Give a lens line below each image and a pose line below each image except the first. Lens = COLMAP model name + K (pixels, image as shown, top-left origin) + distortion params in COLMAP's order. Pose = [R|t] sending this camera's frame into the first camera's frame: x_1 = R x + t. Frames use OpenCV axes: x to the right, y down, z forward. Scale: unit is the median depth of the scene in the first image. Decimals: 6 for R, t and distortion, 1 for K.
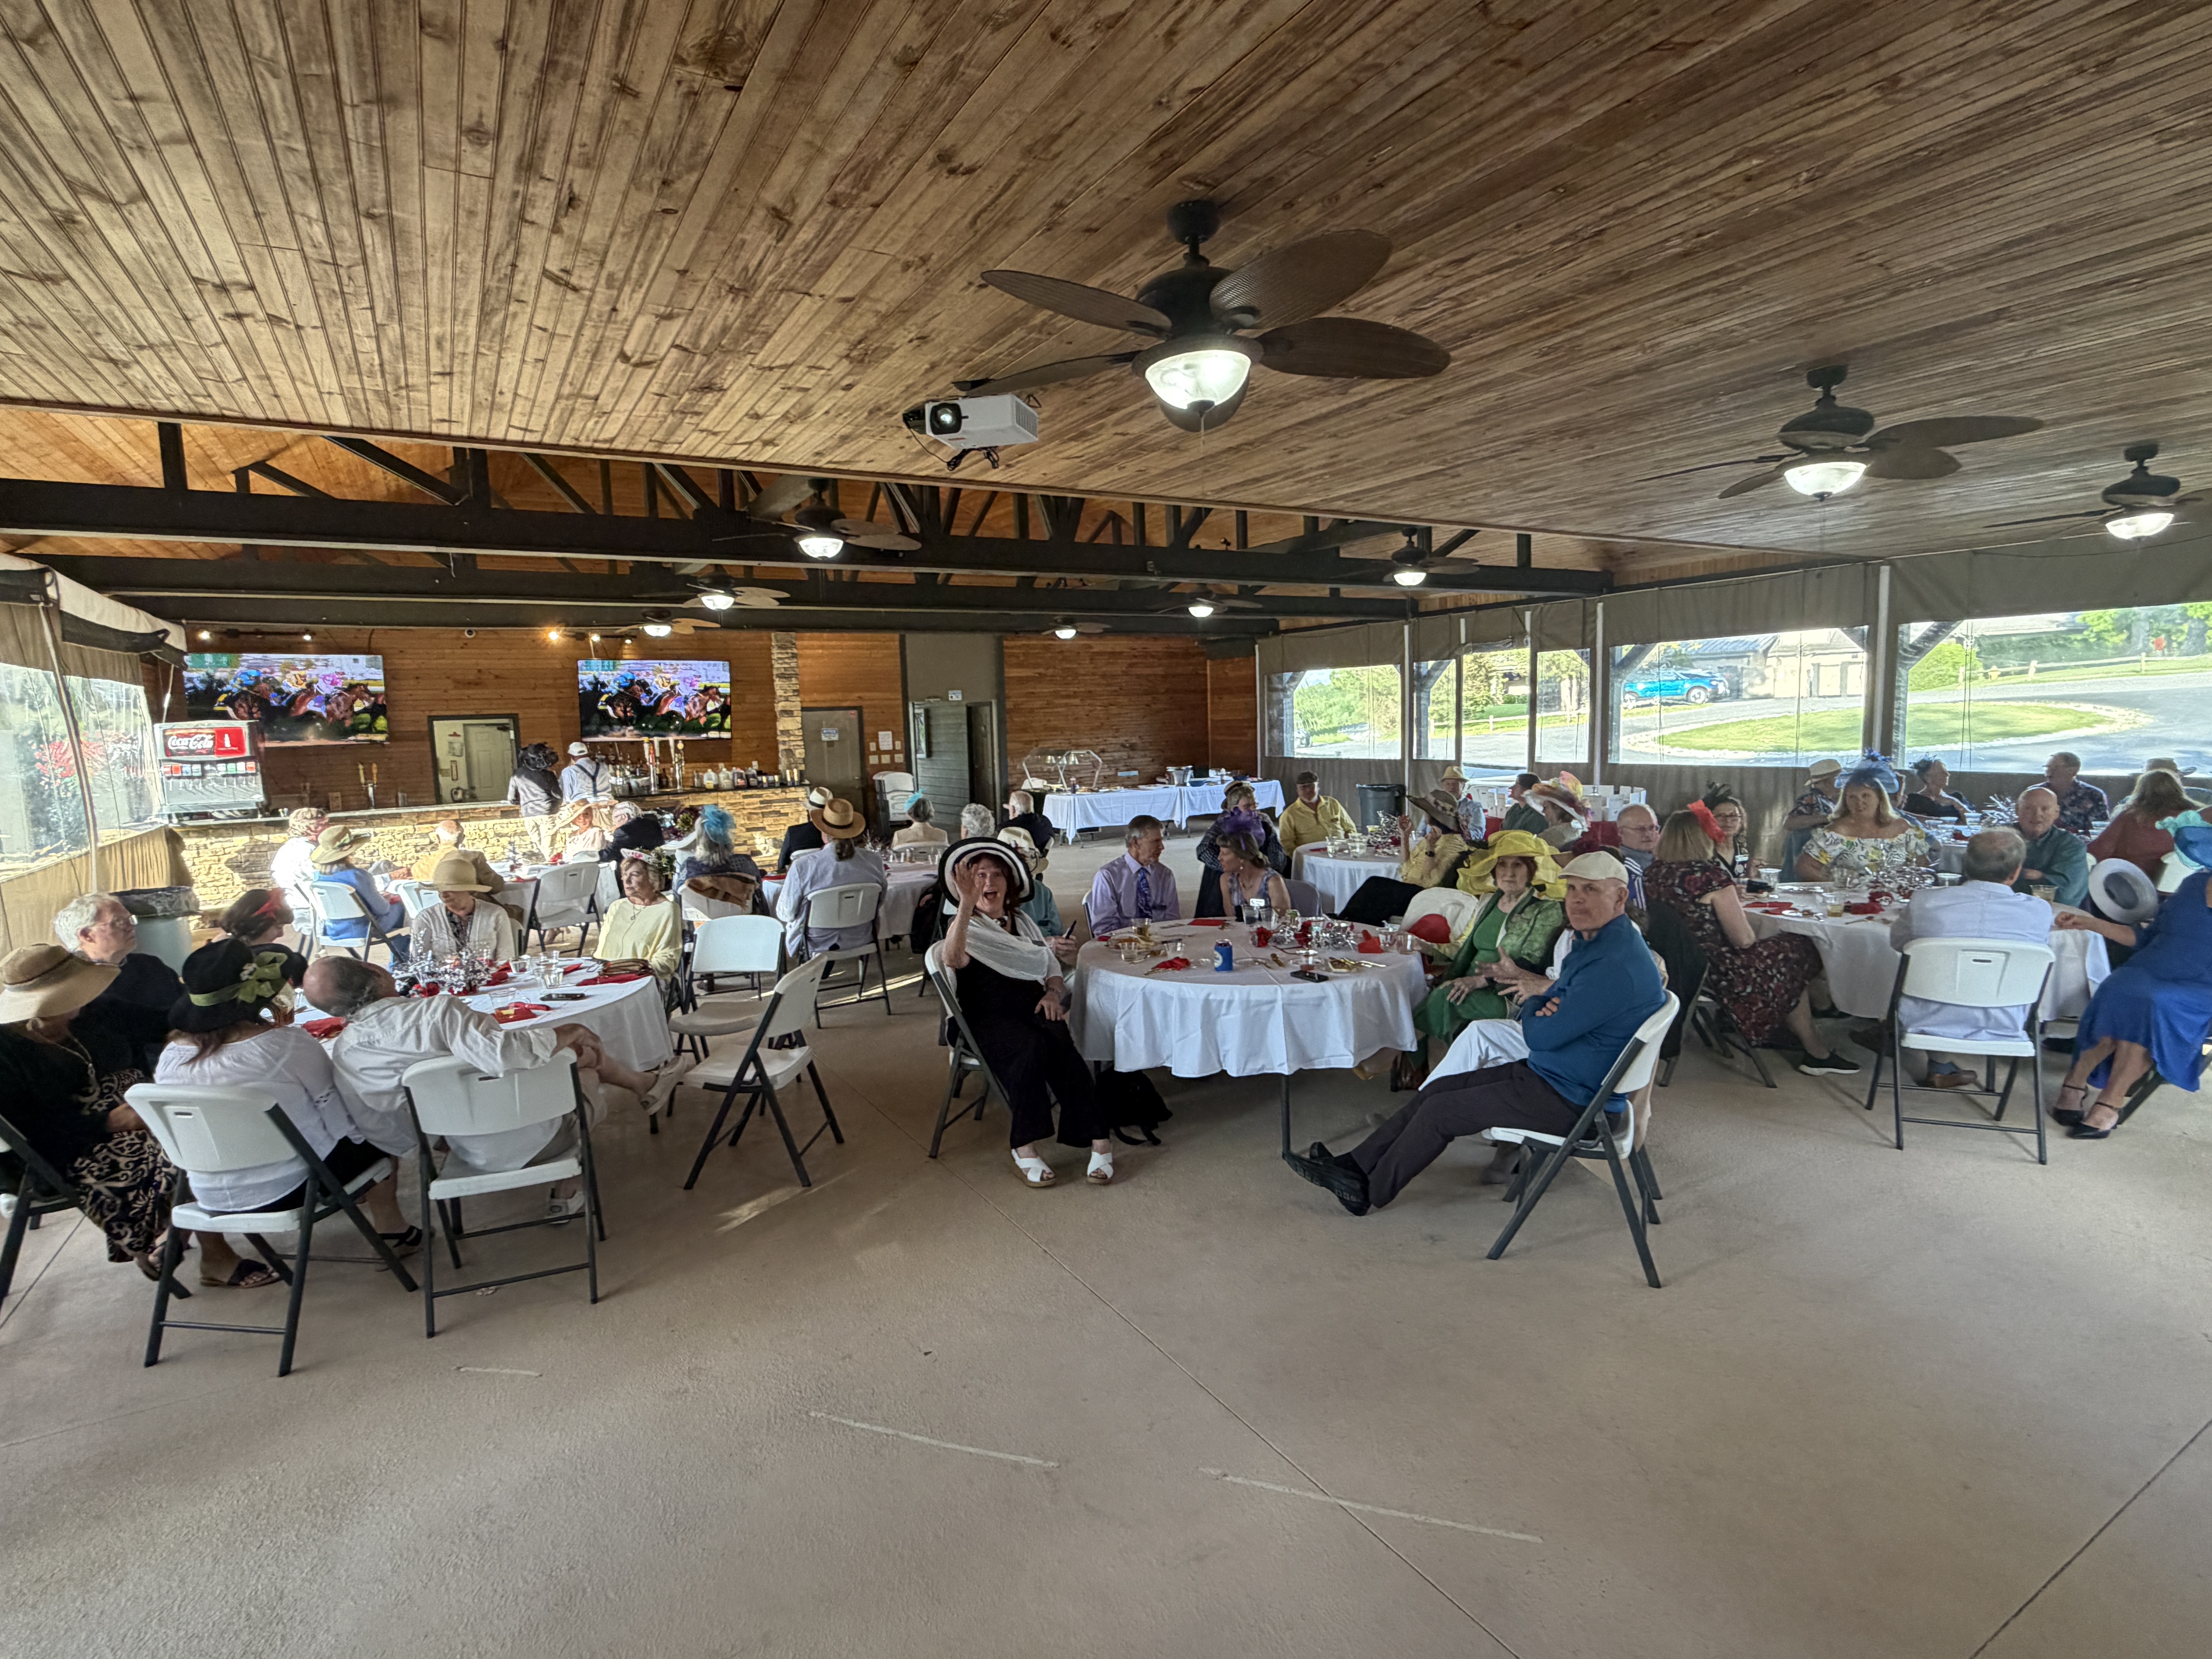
lens RADIAL K [[1110.7, 0, 1102.9], [0, 1110.7, 840.3], [0, 0, 1]] dist [0.003847, 0.000359]
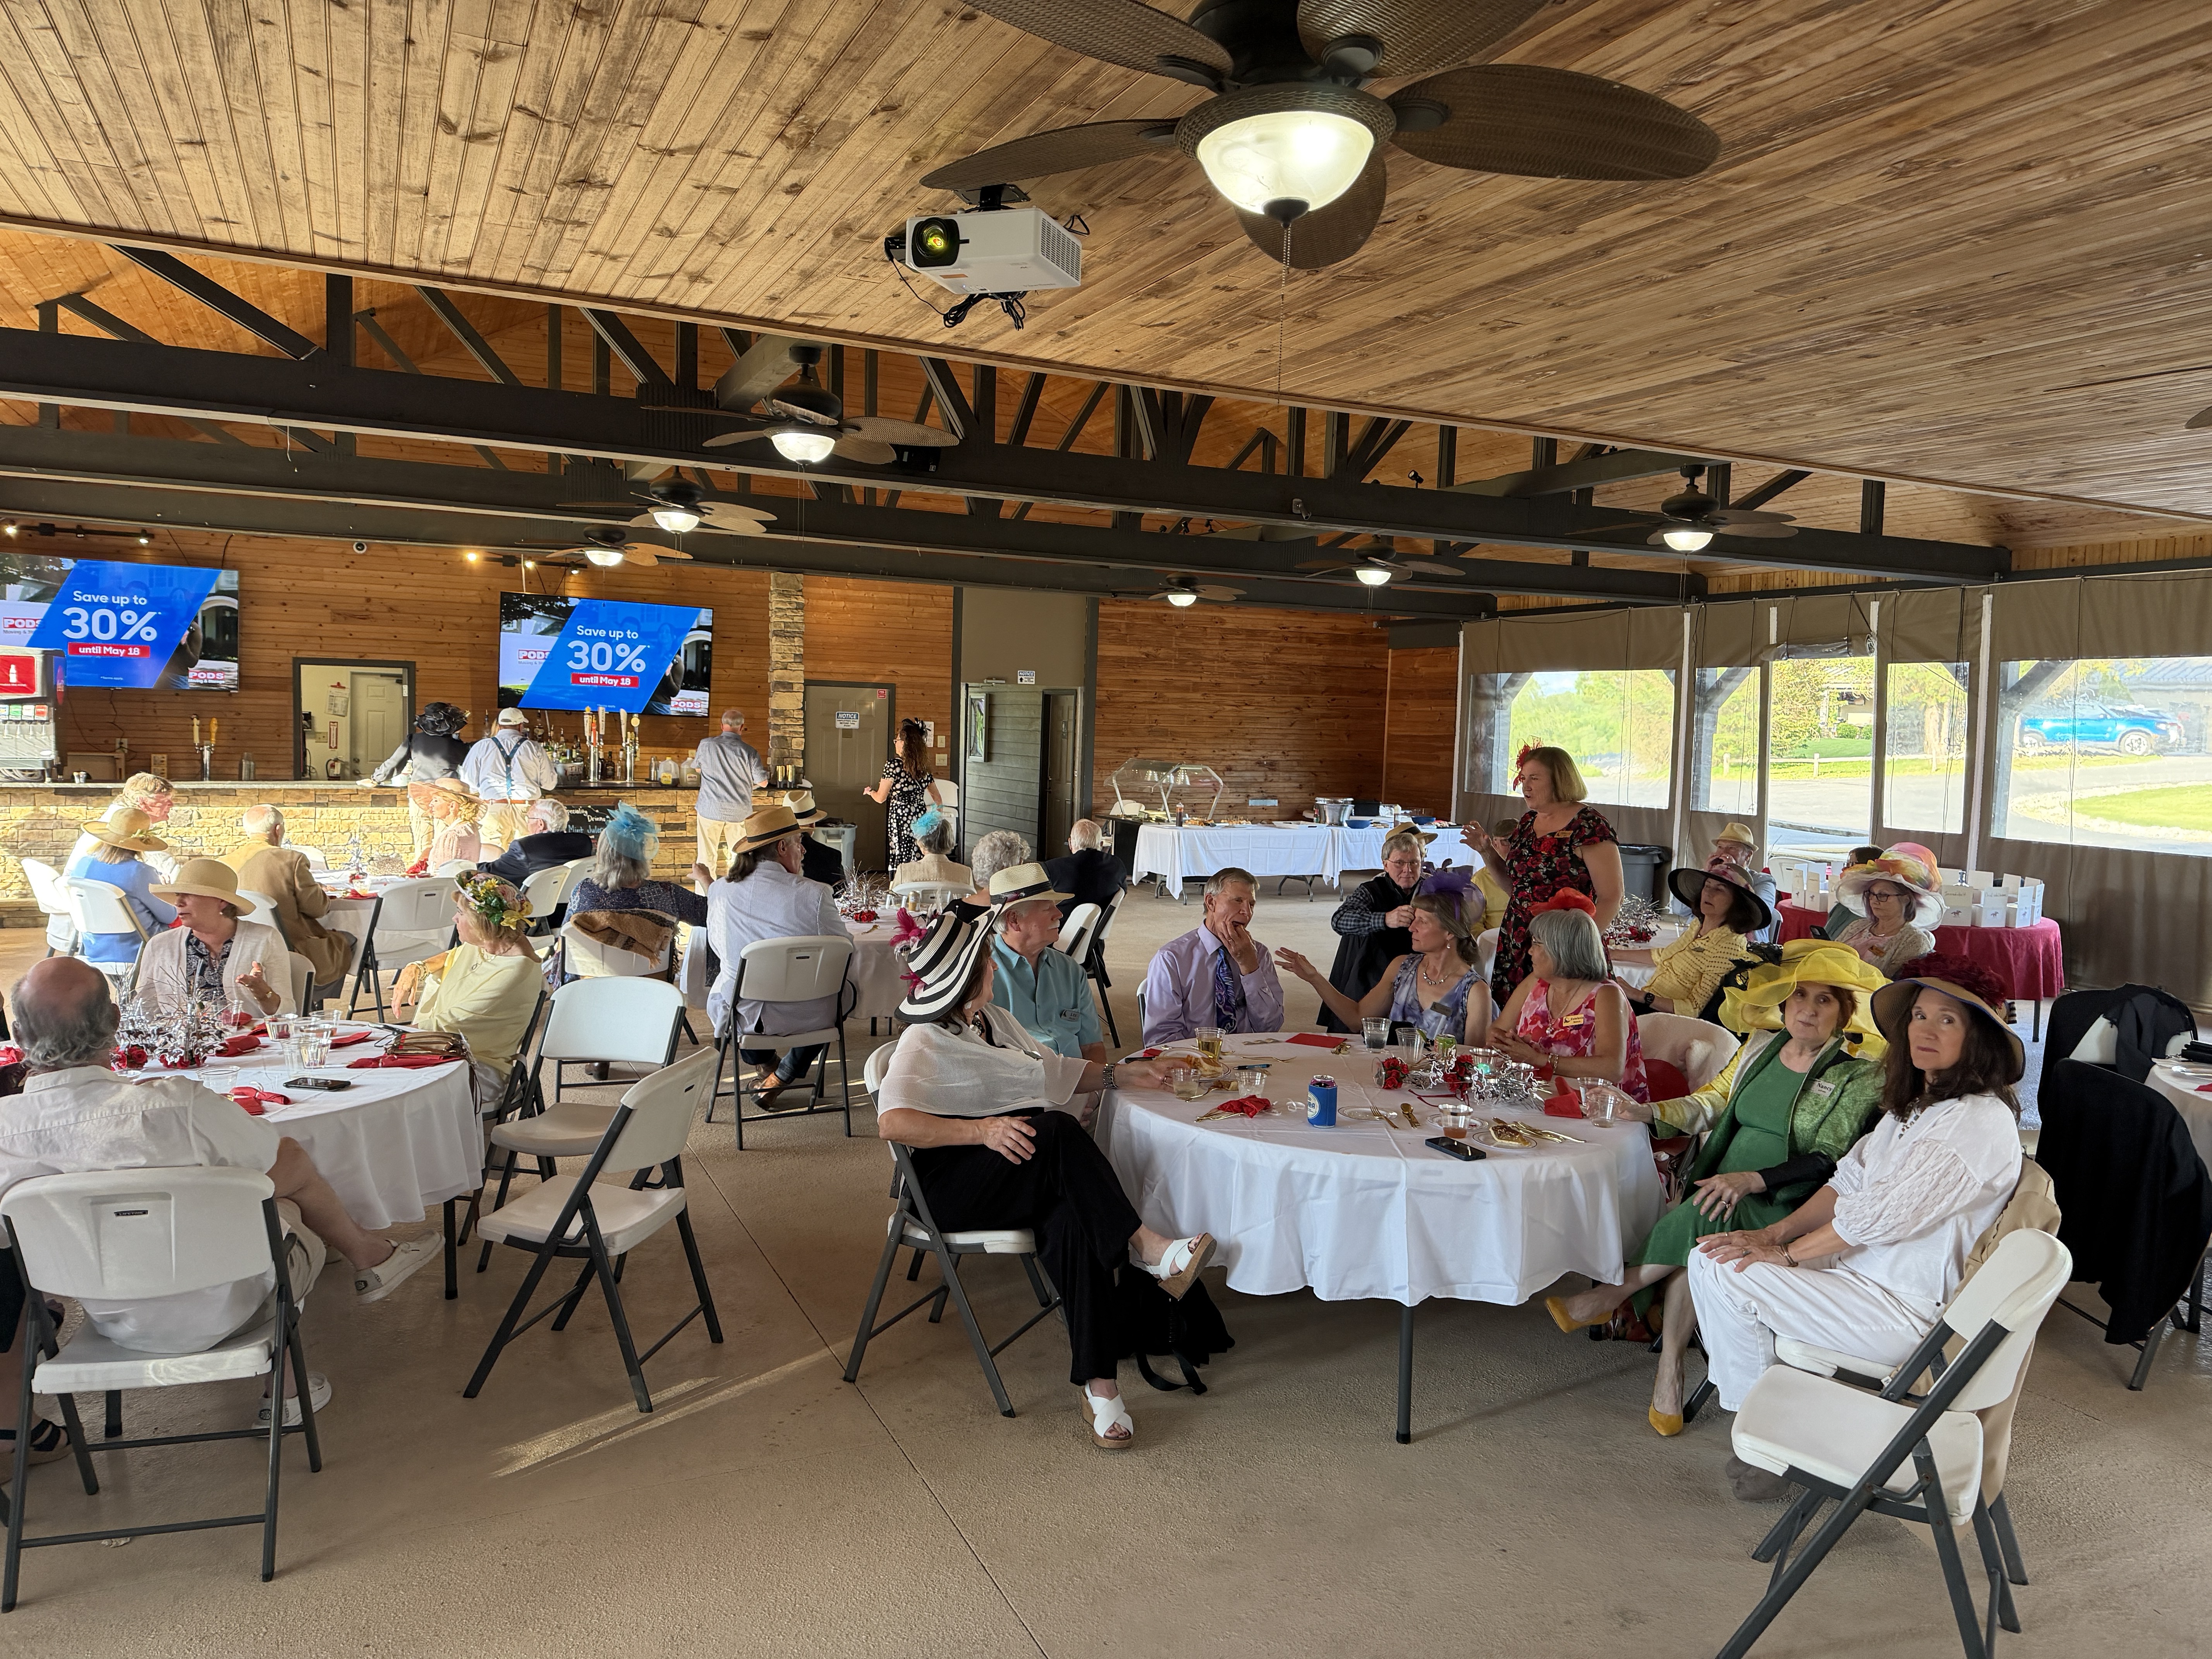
lens RADIAL K [[1552.1, 0, 1118.0], [0, 1552.1, 830.6], [0, 0, 1]] dist [0.046920, -0.048691]
pose [[0.994152, 0.069759, -0.082430, 0.042880], [-0.072765, 0.996768, -0.034040, -0.009651], [0.079789, 0.039839, 0.996015, 0.077772]]
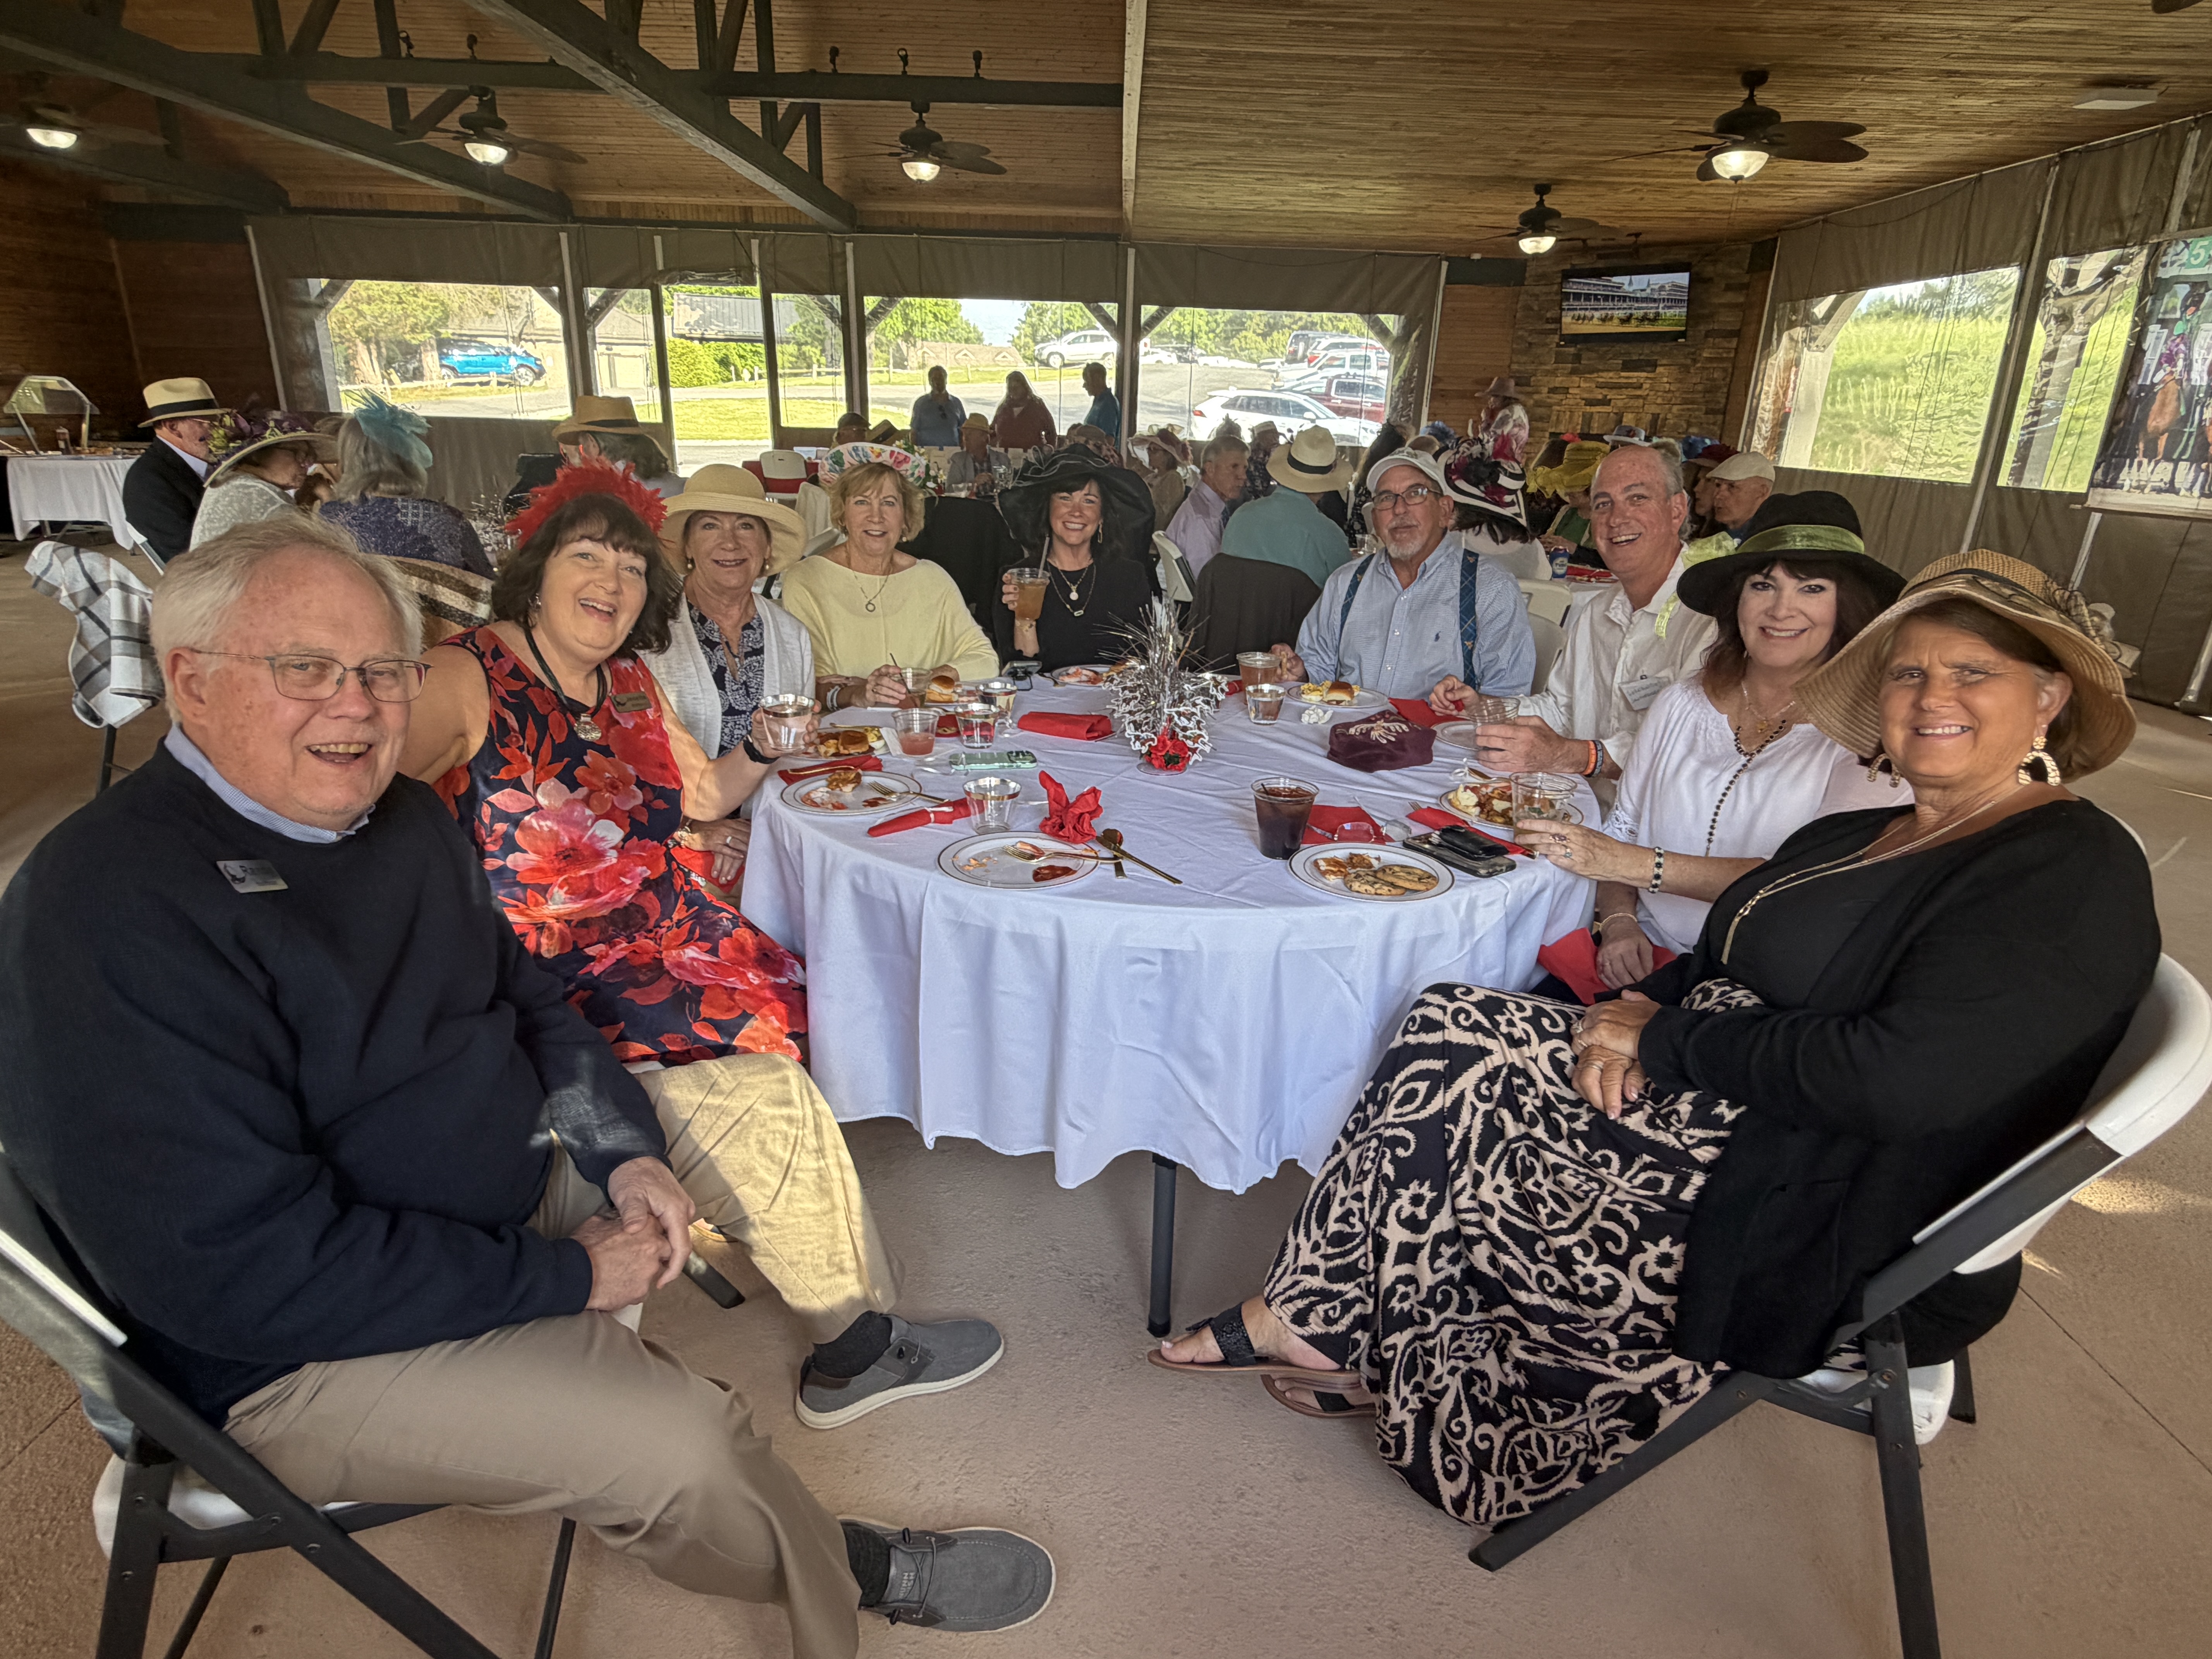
lens RADIAL K [[1166.9, 0, 1122.0], [0, 1166.9, 836.1], [0, 0, 1]] dist [0.001853, 0.000302]
pose [[0.500951, -0.250699, 0.828371, -0.804652], [0.049388, 0.963849, 0.261833, 0.038121], [-0.864066, -0.090254, 0.495222, 0.633019]]
